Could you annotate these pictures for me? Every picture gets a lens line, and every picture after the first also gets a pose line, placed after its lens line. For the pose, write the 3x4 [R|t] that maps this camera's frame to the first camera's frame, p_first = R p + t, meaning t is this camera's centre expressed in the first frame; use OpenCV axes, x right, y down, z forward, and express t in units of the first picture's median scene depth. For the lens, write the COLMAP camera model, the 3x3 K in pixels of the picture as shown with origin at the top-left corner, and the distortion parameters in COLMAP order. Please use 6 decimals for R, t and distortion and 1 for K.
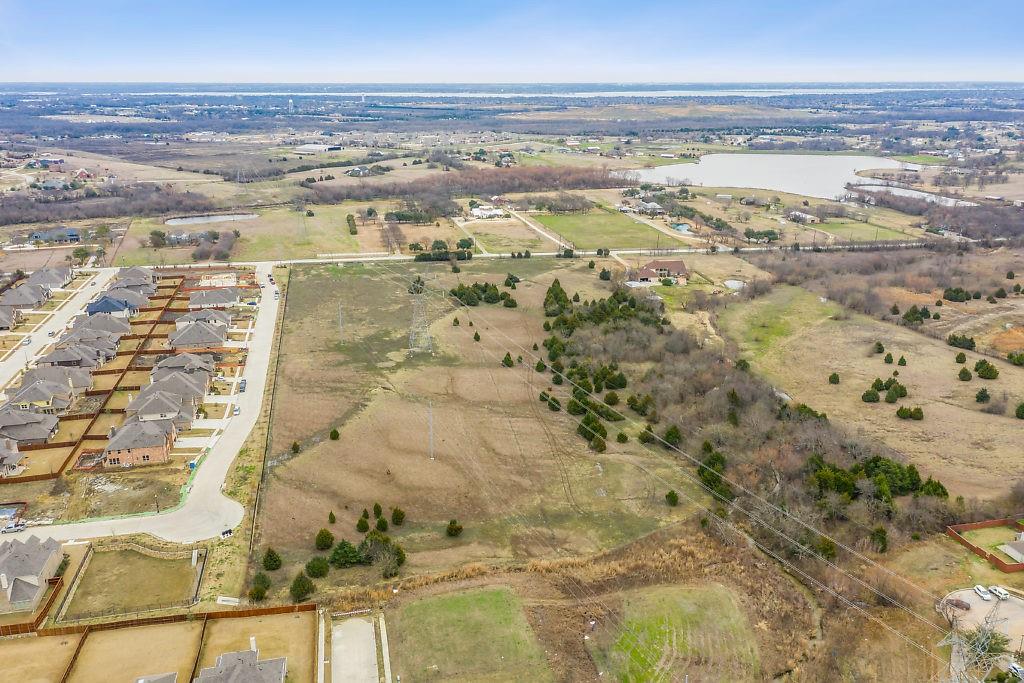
lens RADIAL K [[809.7, 0, 505.4], [0, 809.7, 342.3], [0, 0, 1]] dist [-0.016987, 0.058992]
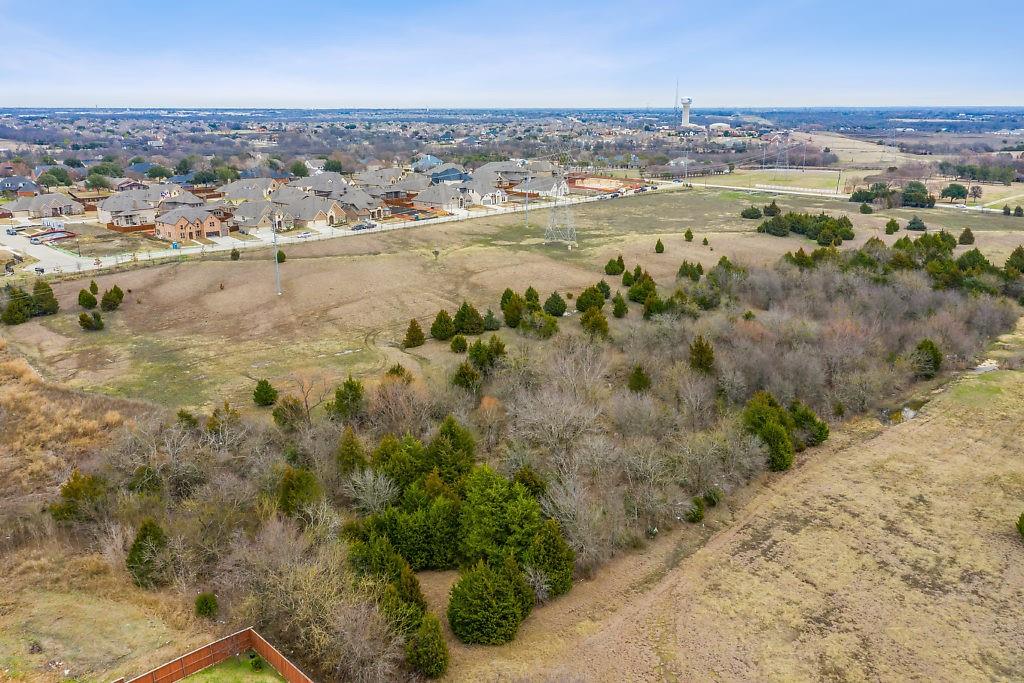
lens RADIAL K [[809.7, 0, 505.4], [0, 809.7, 342.3], [0, 0, 1]] dist [-0.016987, 0.058992]
pose [[0.540413, 0.237491, -0.807187, 0.593327], [-0.259012, 0.959709, 0.108957, 0.038011], [0.800541, 0.150189, 0.580153, 0.620735]]
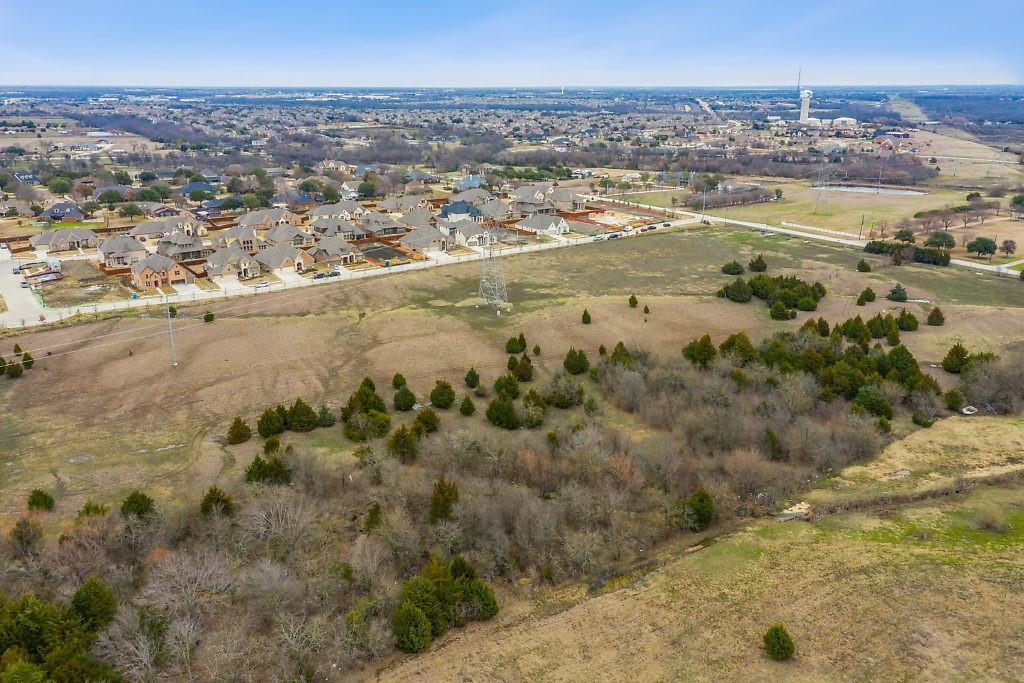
lens RADIAL K [[809.7, 0, 505.4], [0, 809.7, 342.3], [0, 0, 1]] dist [-0.016987, 0.058992]
pose [[0.392255, 0.280149, -0.876158, 0.677924], [-0.283685, 0.942909, 0.174486, -0.108430], [0.875019, 0.180110, 0.449334, 0.789128]]
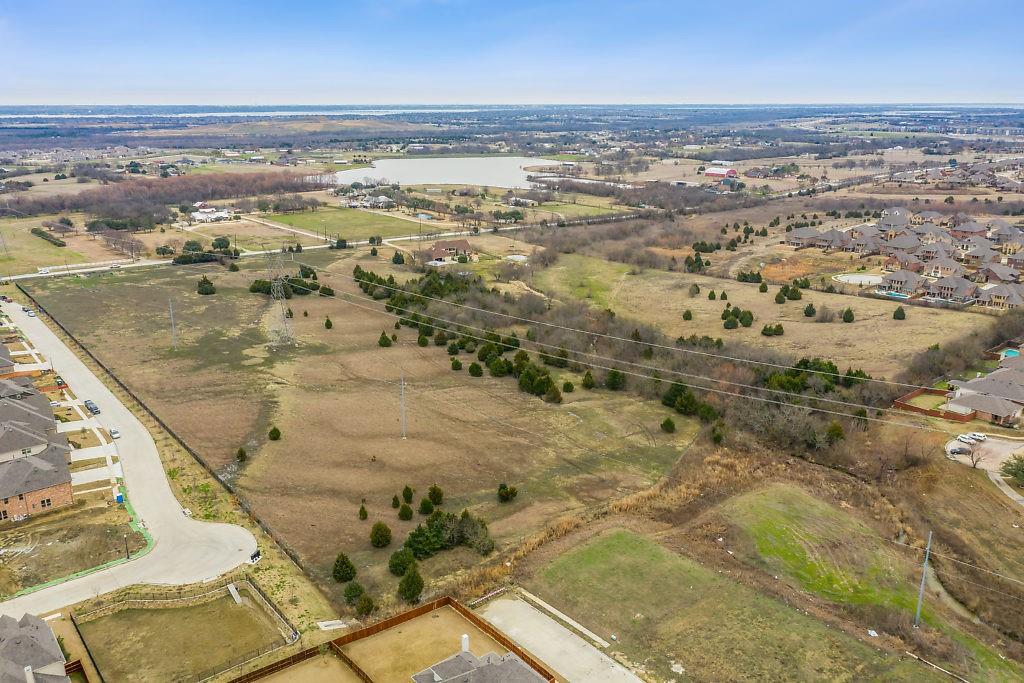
lens RADIAL K [[809.7, 0, 505.4], [0, 809.7, 342.3], [0, 0, 1]] dist [-0.016987, 0.058992]
pose [[0.896060, -0.127601, 0.425200, -0.302472], [0.138124, 0.990396, 0.006134, 0.043662], [-0.421899, 0.053234, 0.905079, 0.134175]]
